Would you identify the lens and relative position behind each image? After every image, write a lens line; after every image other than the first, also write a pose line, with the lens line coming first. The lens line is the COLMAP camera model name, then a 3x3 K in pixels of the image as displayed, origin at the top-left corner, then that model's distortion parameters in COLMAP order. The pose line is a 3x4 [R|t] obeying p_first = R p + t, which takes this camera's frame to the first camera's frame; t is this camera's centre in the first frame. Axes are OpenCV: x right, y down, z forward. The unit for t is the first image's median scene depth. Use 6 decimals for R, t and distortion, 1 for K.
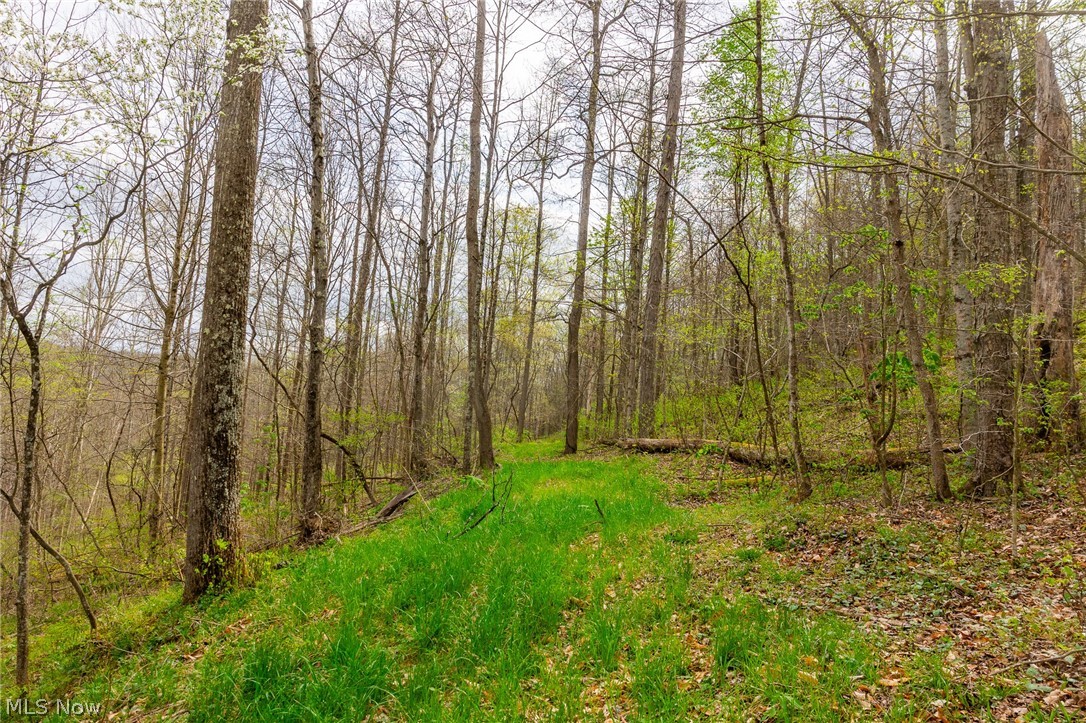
lens RADIAL K [[724.4, 0, 543.7], [0, 724.4, 363.0], [0, 0, 1]] dist [-0.006213, 0.005448]
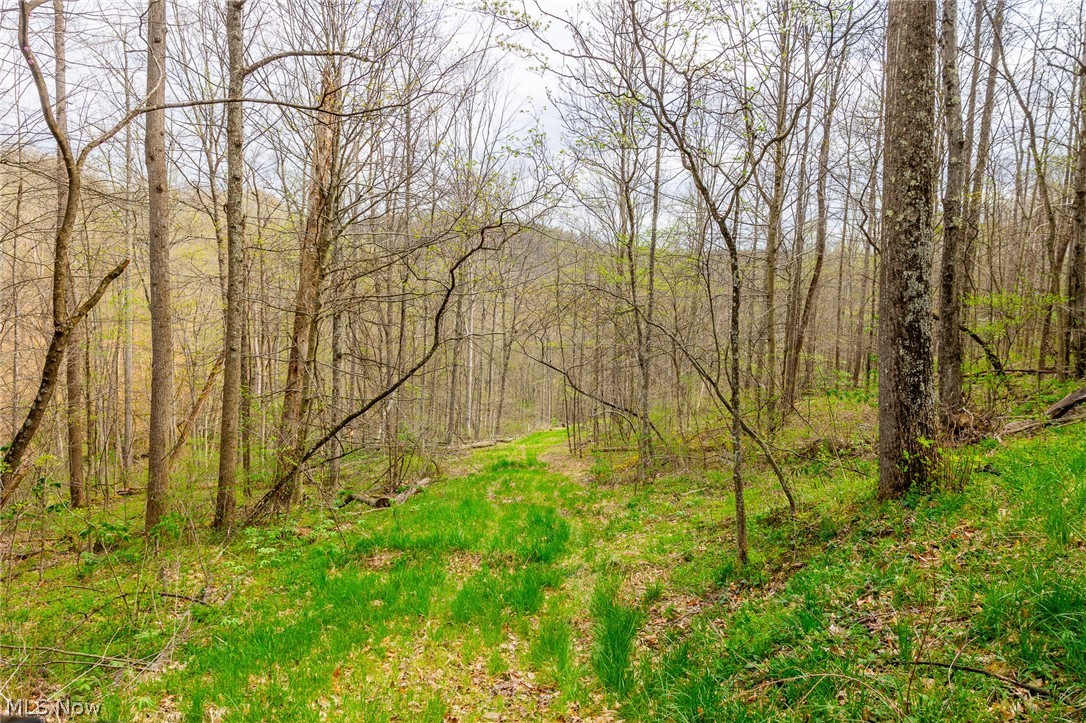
lens RADIAL K [[724.4, 0, 535.1], [0, 724.4, 362.4], [0, 0, 1]] dist [-0.006213, 0.005448]
pose [[0.723068, 0.013392, -0.690648, -0.154391], [0.091947, 0.989049, 0.115442, -0.004225], [0.684631, -0.146976, 0.713918, 0.006249]]
